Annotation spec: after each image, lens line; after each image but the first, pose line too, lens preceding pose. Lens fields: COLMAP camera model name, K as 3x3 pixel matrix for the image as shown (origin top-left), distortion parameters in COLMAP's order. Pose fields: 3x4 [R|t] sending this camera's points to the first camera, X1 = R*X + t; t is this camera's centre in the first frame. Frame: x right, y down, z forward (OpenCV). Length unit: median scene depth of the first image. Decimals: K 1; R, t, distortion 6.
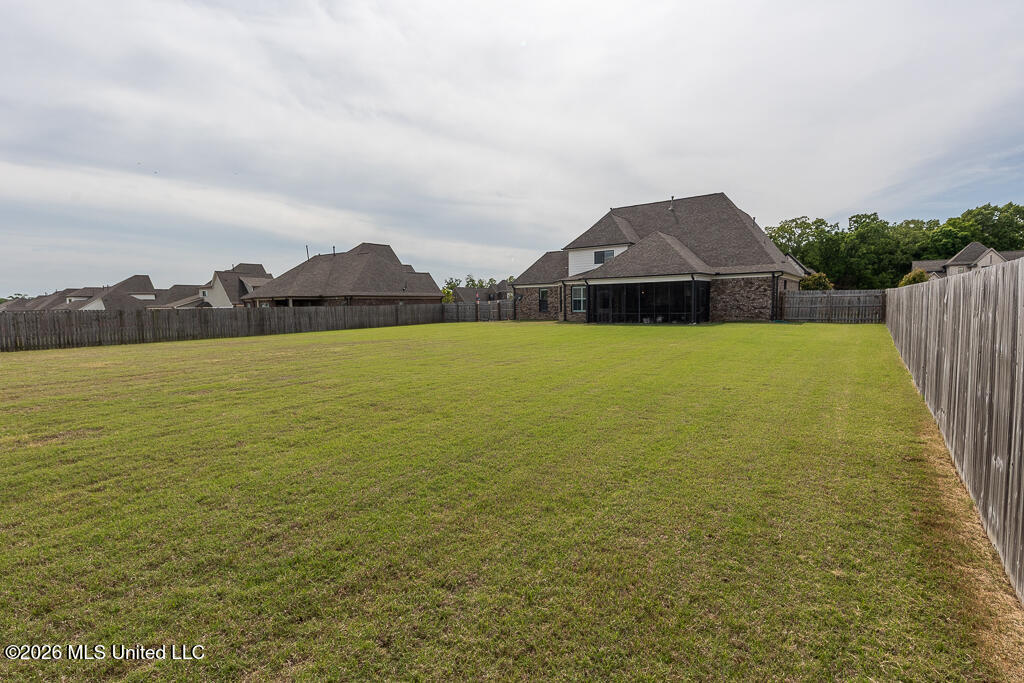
lens RADIAL K [[492.5, 0, 499.0], [0, 492.5, 341.4], [0, 0, 1]] dist [0.055664, -0.032427]
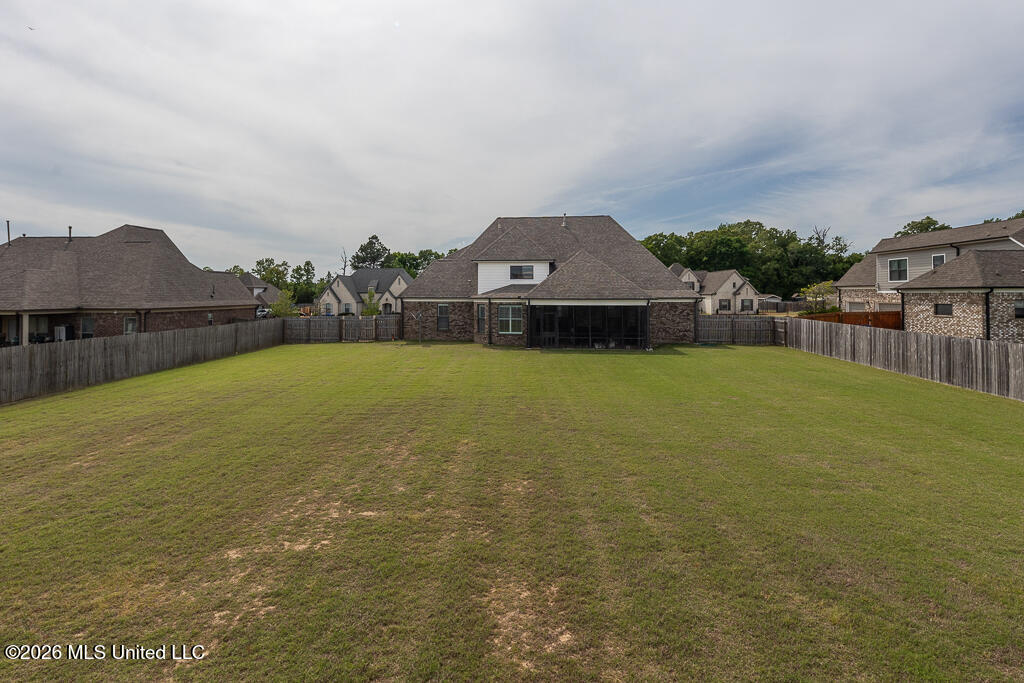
lens RADIAL K [[509.2, 0, 474.6], [0, 509.2, 296.8], [0, 0, 1]] dist [0.018043, -0.000311]
pose [[0.861839, 0.014055, 0.506987, -0.333615], [0.024160, 0.997343, -0.068719, -0.062527], [-0.506606, 0.071474, 0.859210, 0.240496]]
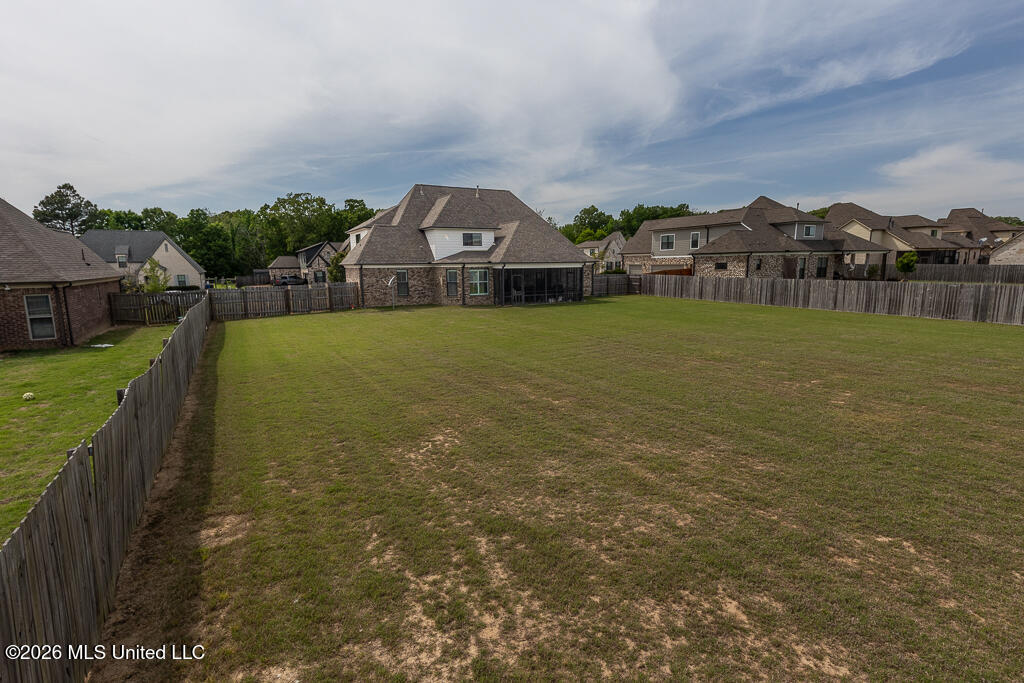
lens RADIAL K [[479.5, 0, 509.1], [0, 479.5, 343.1], [0, 0, 1]] dist [0.049826, -0.021171]
pose [[0.402965, -0.138978, 0.904602, -0.666199], [0.073981, 0.990115, 0.119160, -0.072209], [-0.912220, 0.018906, 0.409263, 0.531231]]
